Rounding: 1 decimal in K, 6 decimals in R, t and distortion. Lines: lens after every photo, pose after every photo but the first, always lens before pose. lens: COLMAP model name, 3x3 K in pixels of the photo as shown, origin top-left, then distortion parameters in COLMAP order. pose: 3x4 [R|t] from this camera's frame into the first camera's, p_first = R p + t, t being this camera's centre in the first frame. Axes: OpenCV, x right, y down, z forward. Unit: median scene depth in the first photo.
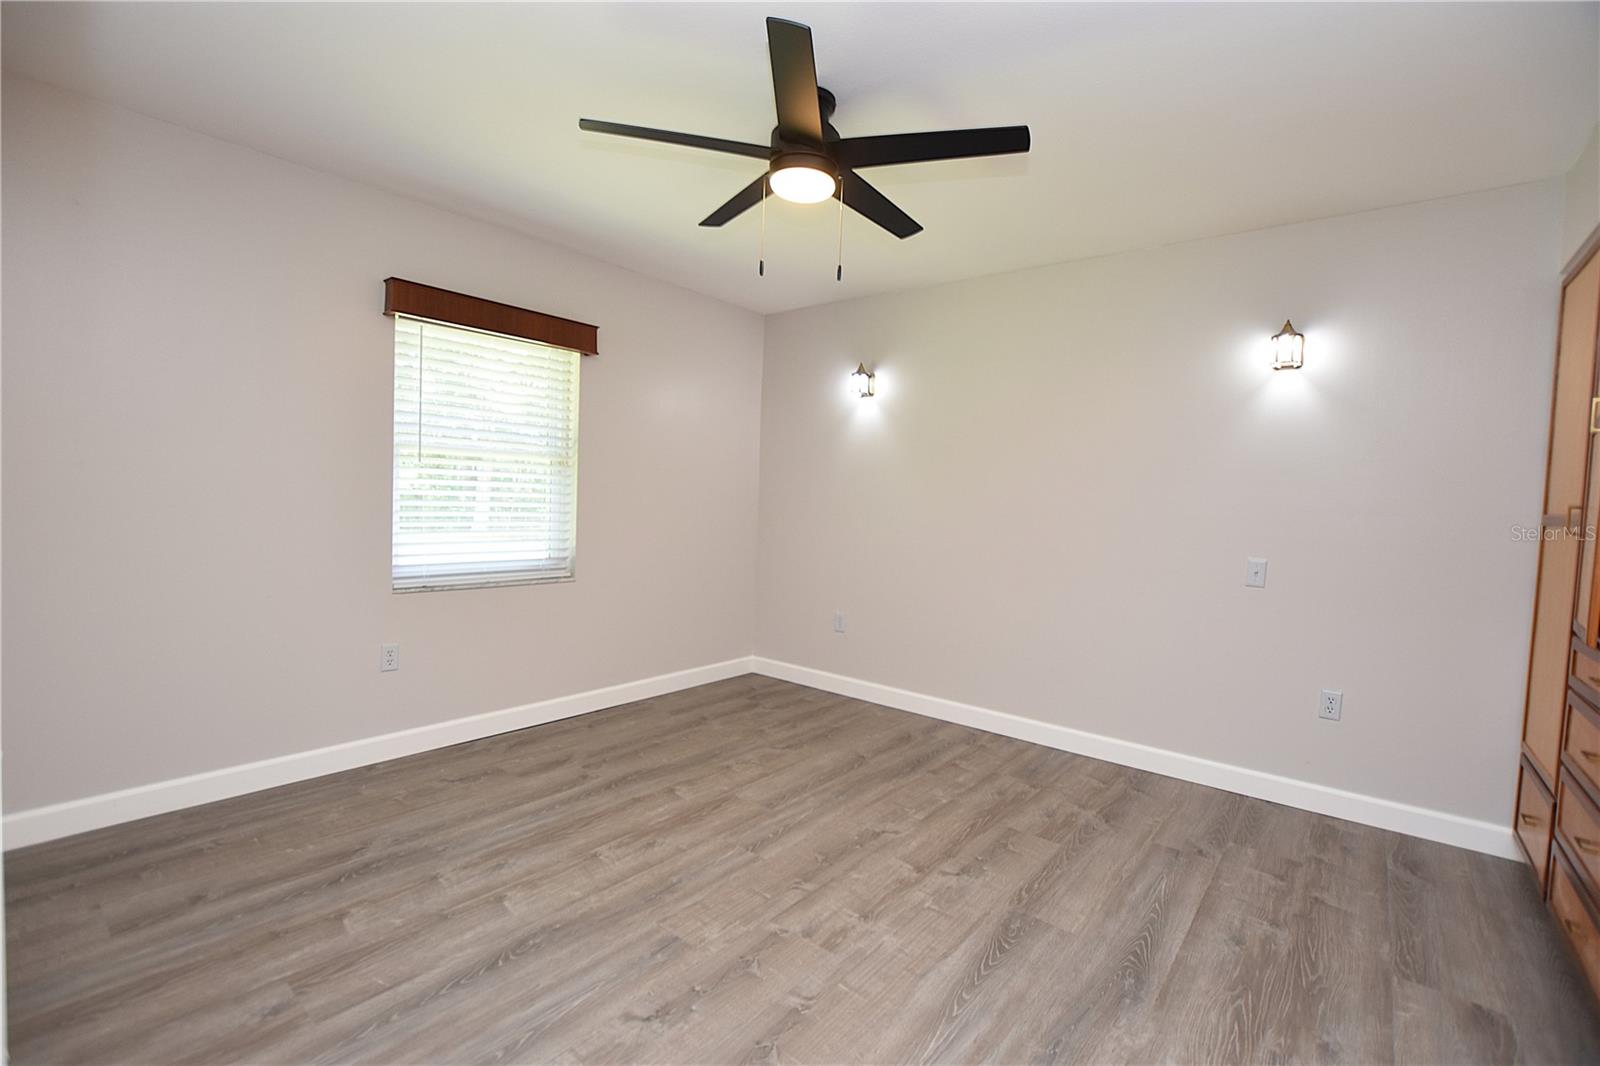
lens RADIAL K [[708.8, 0, 794.0], [0, 708.8, 531.6], [0, 0, 1]] dist [-0.026518, 0.000434]
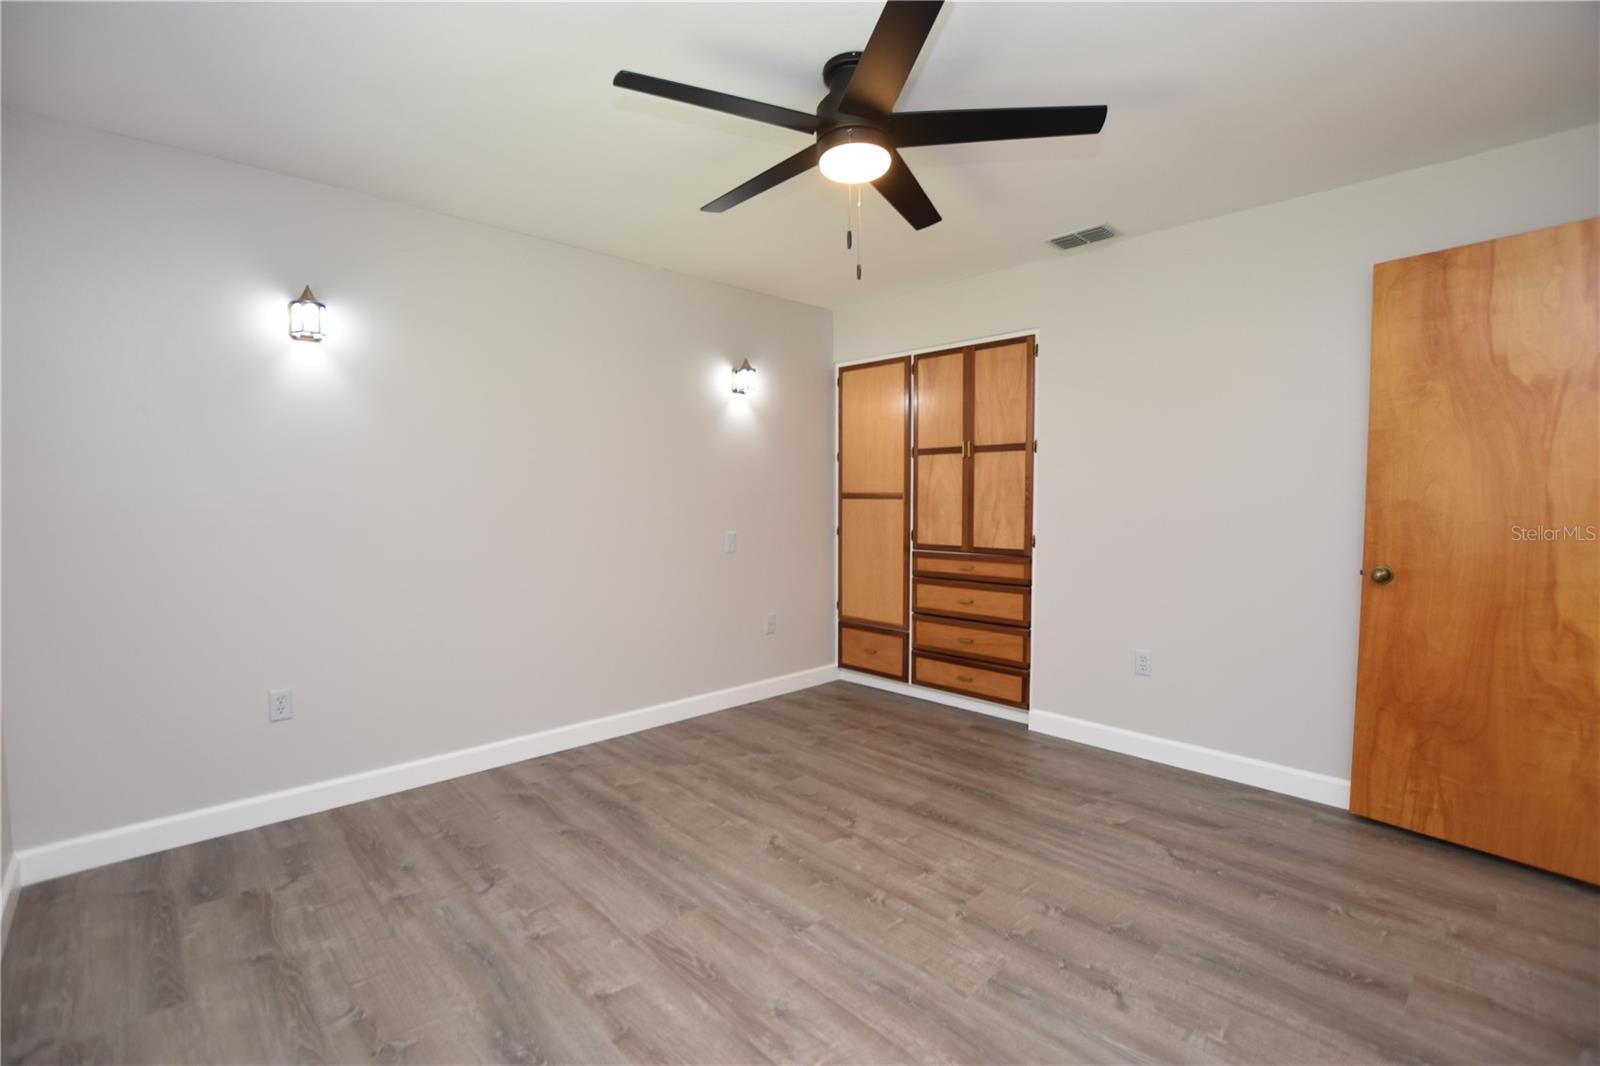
lens RADIAL K [[708.8, 0, 798.3], [0, 708.8, 533.7], [0, 0, 1]] dist [-0.026518, 0.000434]
pose [[0.118873, -0.090511, 0.988775, -0.716326], [0.050287, 0.995107, 0.085045, -0.072106], [-0.991635, 0.039613, 0.122843, 0.748762]]
